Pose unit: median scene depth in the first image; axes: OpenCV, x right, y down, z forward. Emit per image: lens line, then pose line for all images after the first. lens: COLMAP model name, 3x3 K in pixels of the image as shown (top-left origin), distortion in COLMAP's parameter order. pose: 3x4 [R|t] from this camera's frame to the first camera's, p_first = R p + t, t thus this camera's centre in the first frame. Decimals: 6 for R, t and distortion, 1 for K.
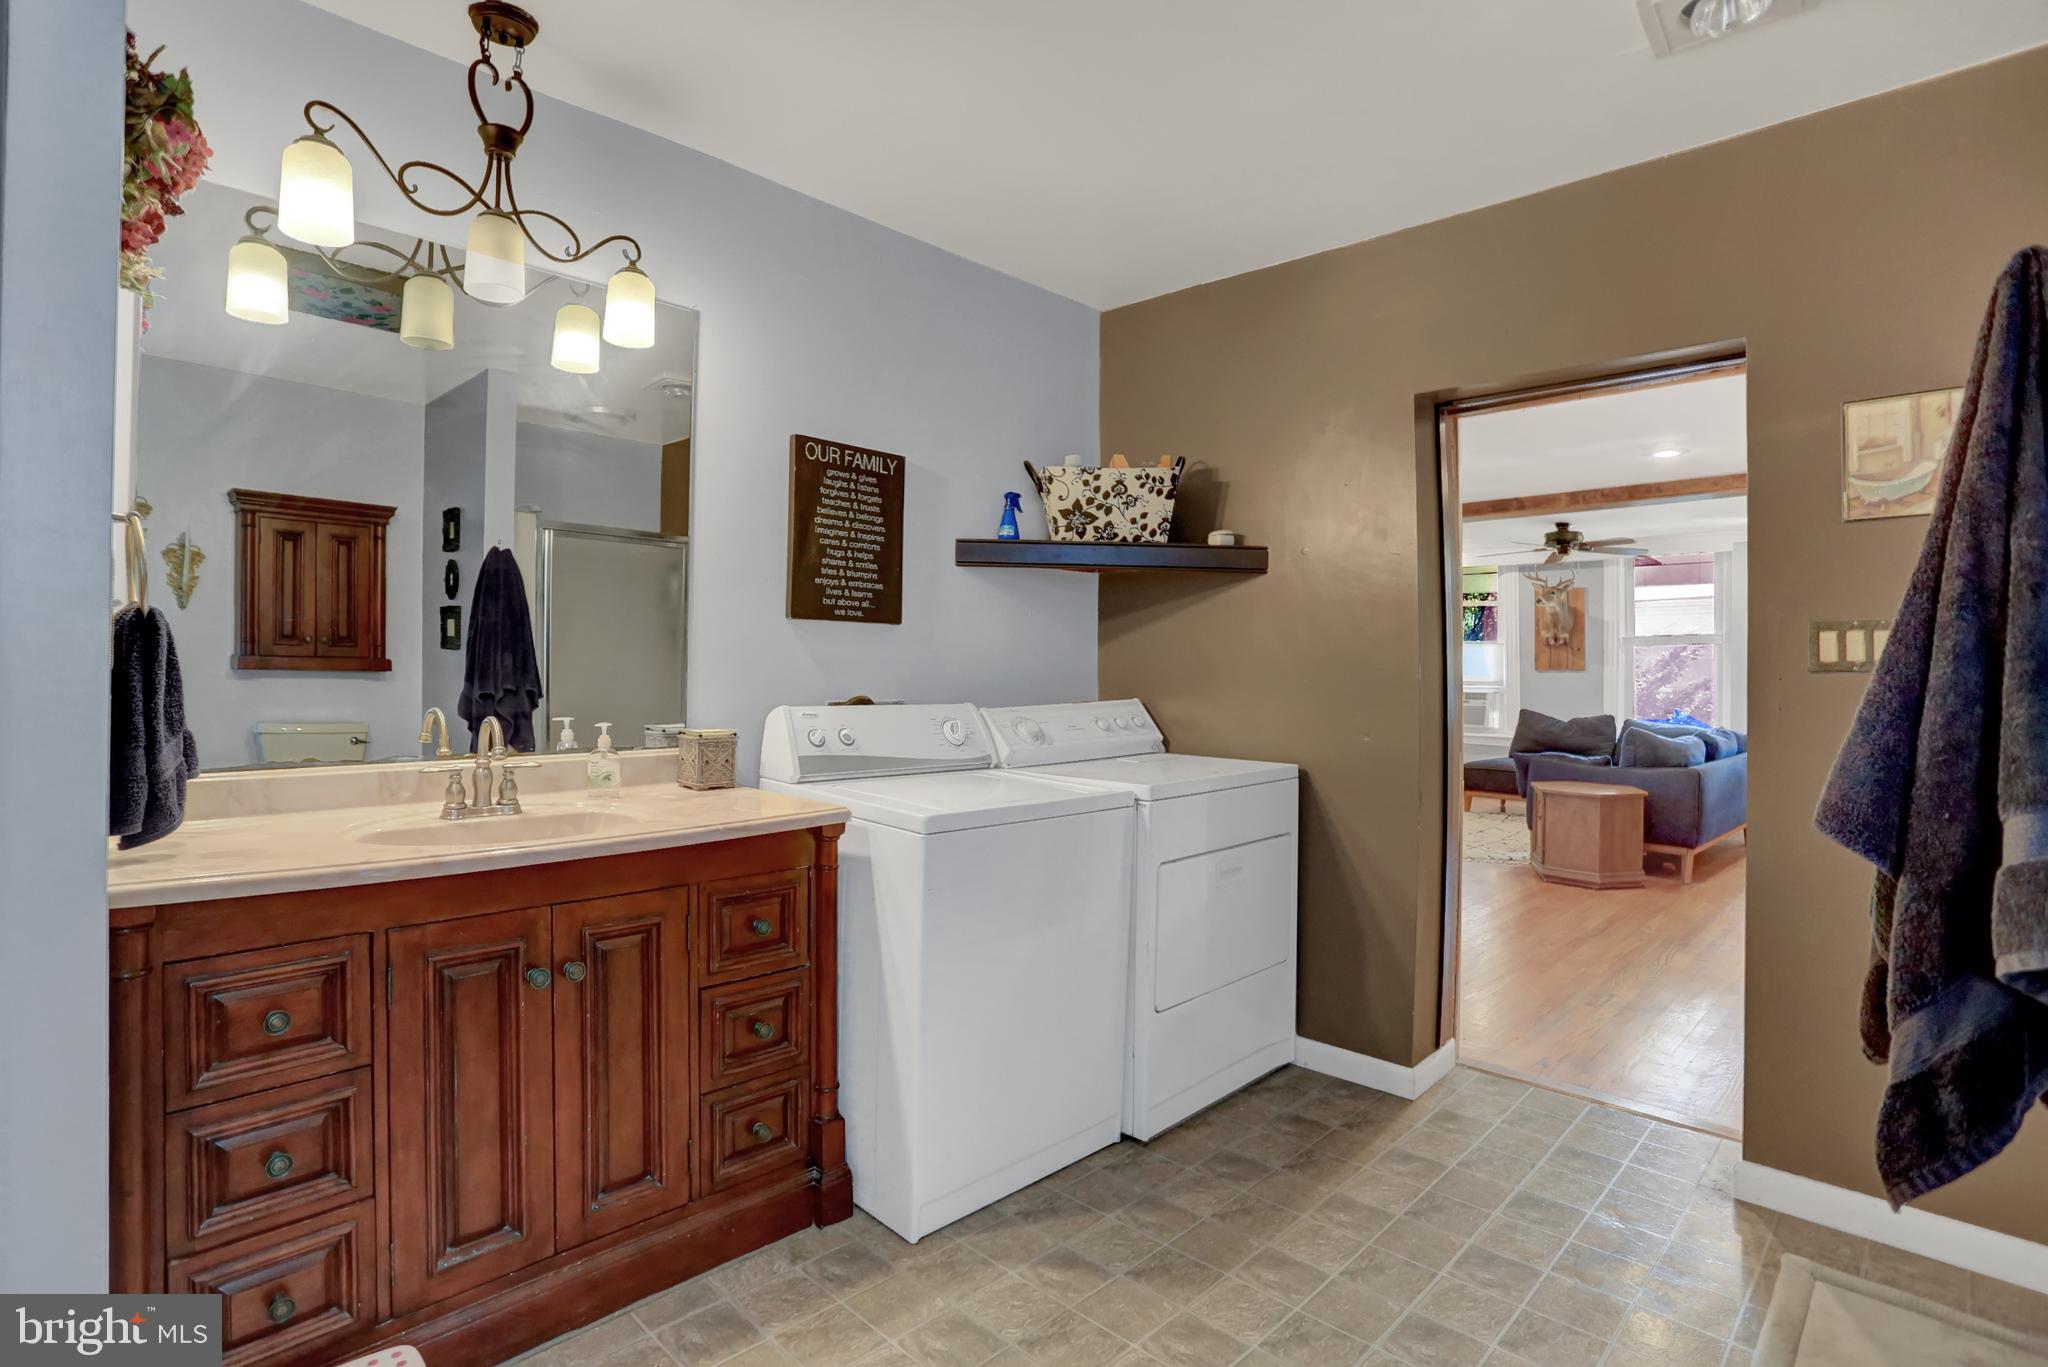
lens RADIAL K [[1005.4, 0, 1011.1], [0, 1005.4, 671.6], [0, 0, 1]] dist [-0.044070, 0.005662]
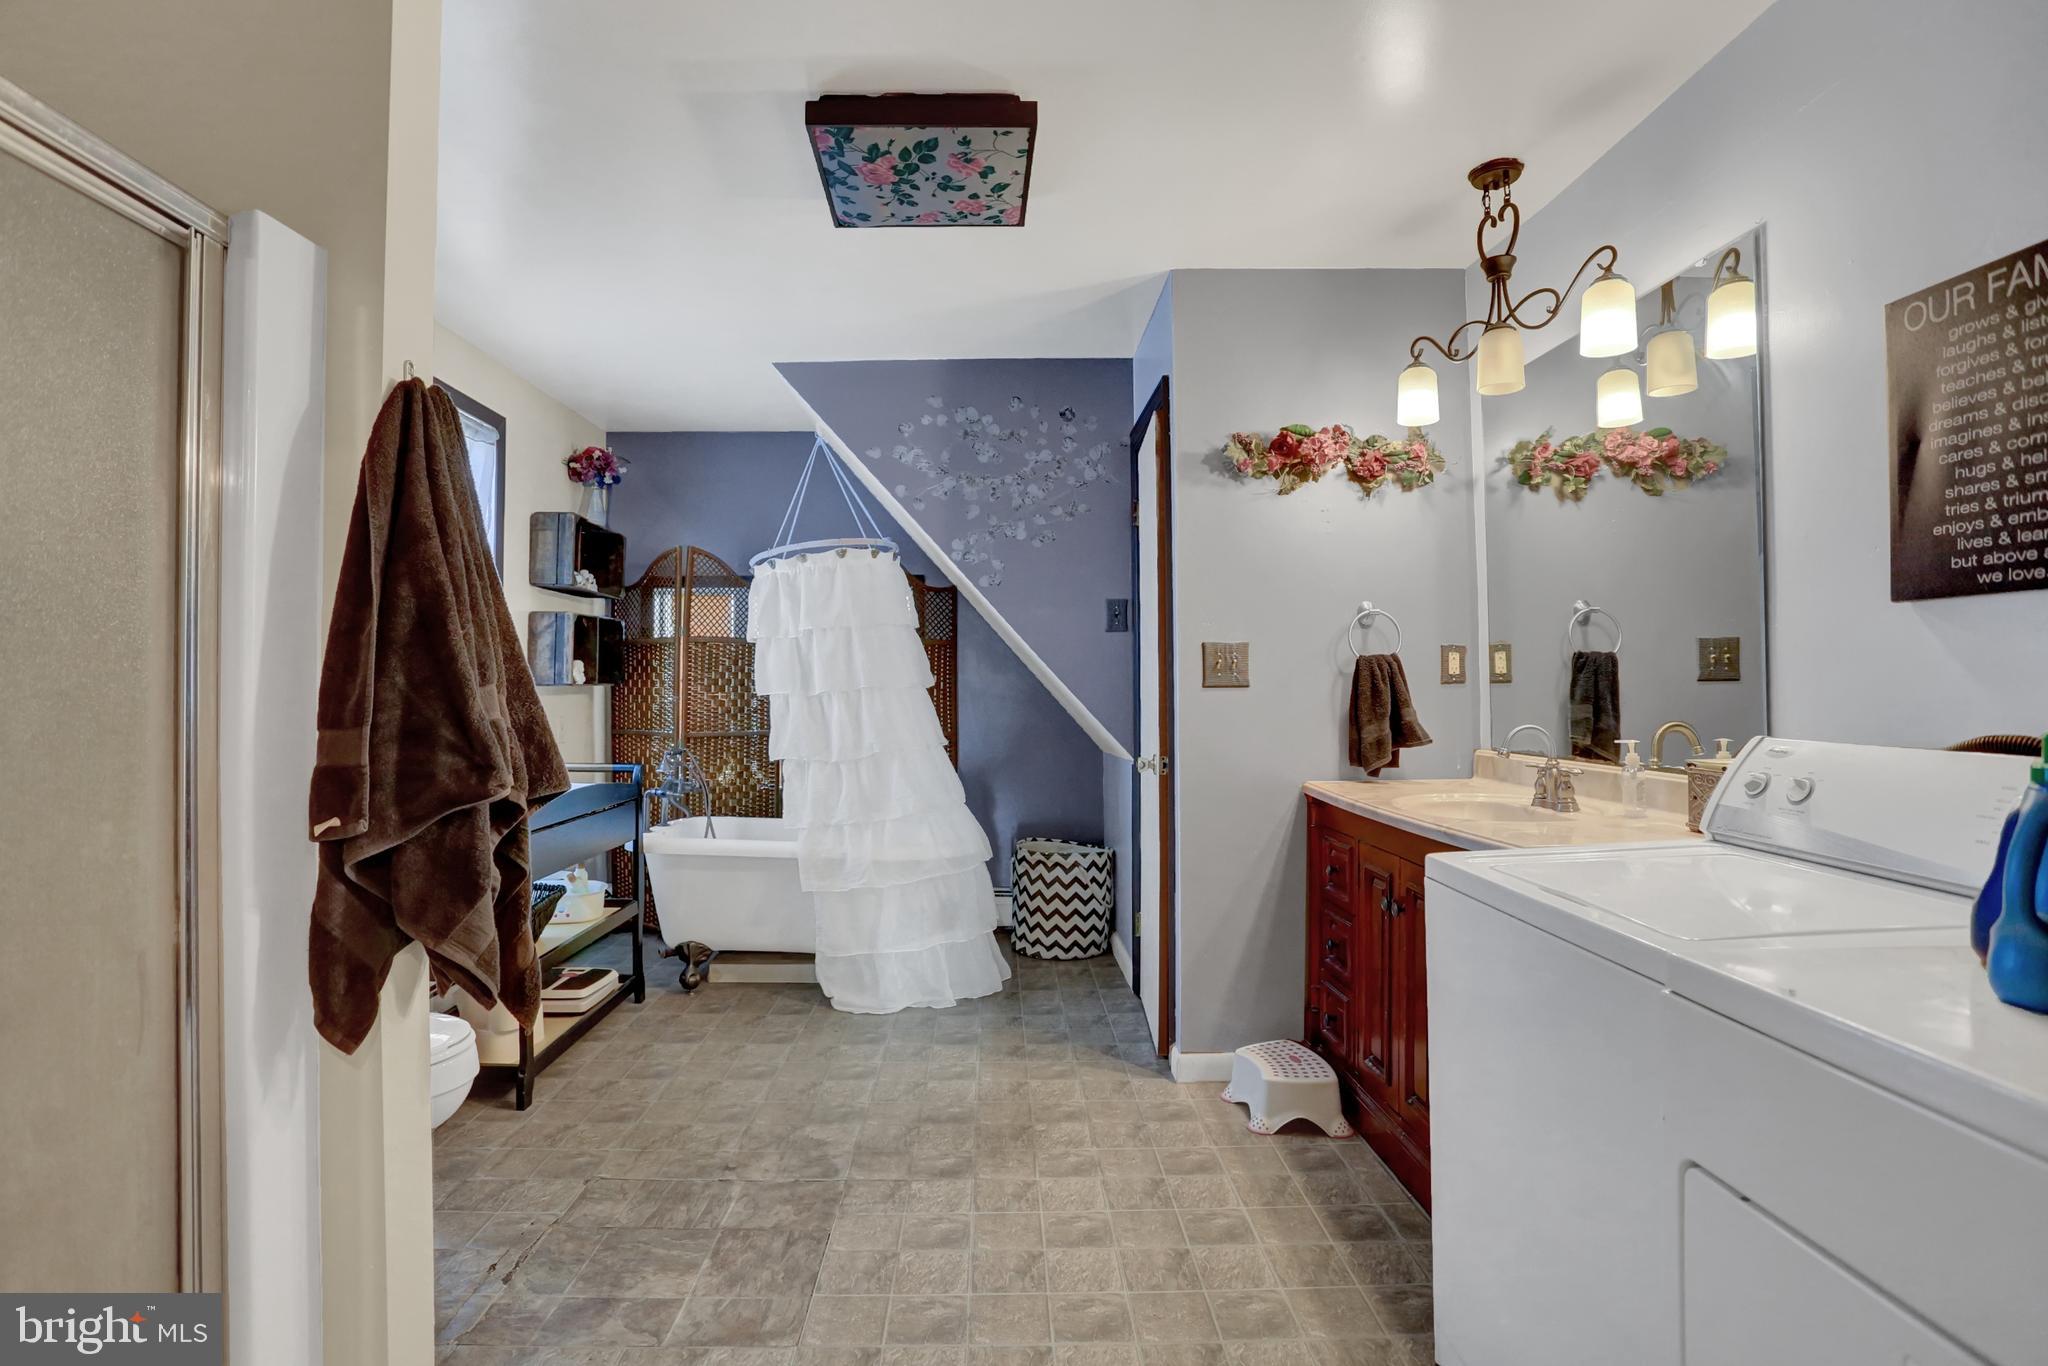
lens RADIAL K [[1005.4, 0, 1025.9], [0, 1005.4, 671.7], [0, 0, 1]] dist [-0.044070, 0.005662]
pose [[-0.682806, -0.008917, -0.730546, 0.562406], [0.001962, 0.999900, -0.014039, -0.002326], [0.730597, -0.011019, -0.682719, 0.975817]]
